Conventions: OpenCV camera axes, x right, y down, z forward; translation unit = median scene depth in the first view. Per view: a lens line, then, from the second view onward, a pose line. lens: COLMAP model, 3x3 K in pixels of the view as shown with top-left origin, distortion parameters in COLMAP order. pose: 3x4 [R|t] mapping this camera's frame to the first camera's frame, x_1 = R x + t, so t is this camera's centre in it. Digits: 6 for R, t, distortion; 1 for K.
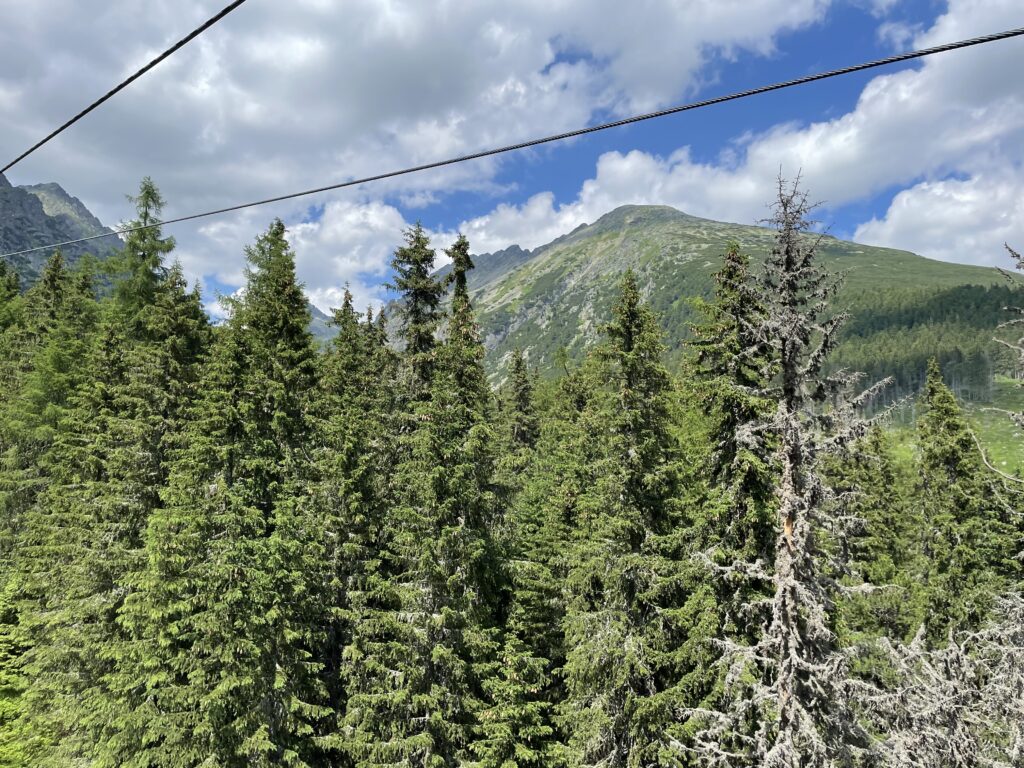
lens RADIAL K [[764.0, 0, 511.8], [0, 764.0, 378.4], [0, 0, 1]] dist [0.041153, -0.032267]
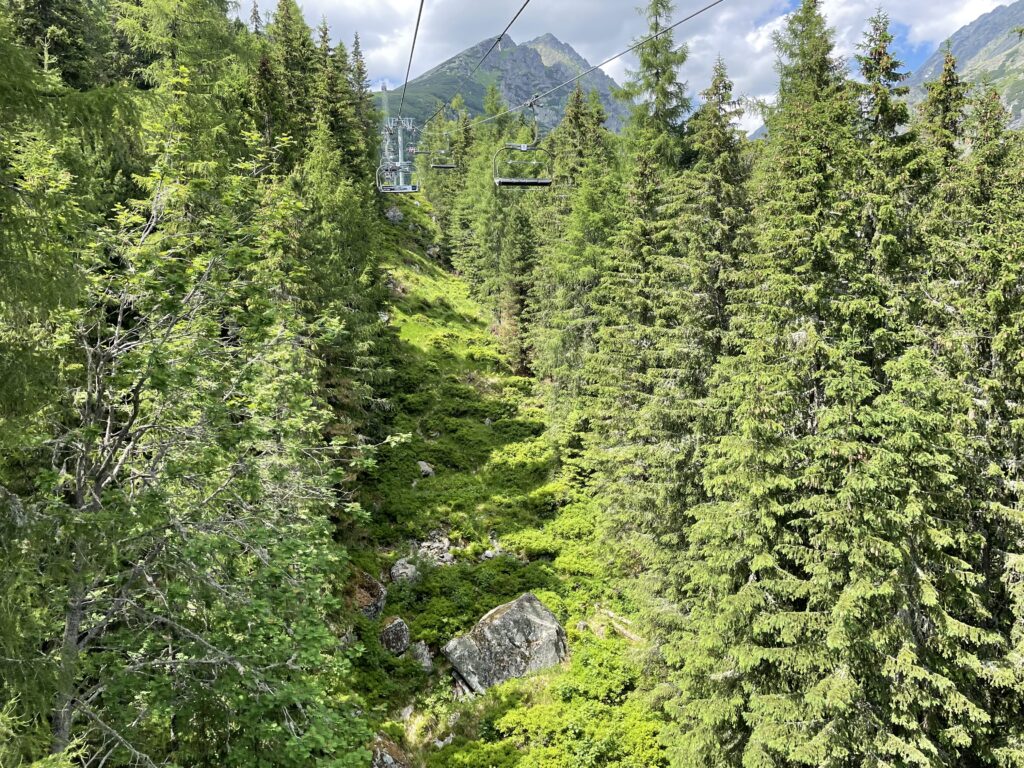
lens RADIAL K [[764.0, 0, 513.6], [0, 764.0, 382.3], [0, 0, 1]] dist [0.041153, -0.032267]
pose [[0.820889, 0.026064, -0.570492, -0.158882], [0.109230, 0.973350, 0.201642, -0.007045], [0.560544, -0.227840, 0.796165, 0.160982]]
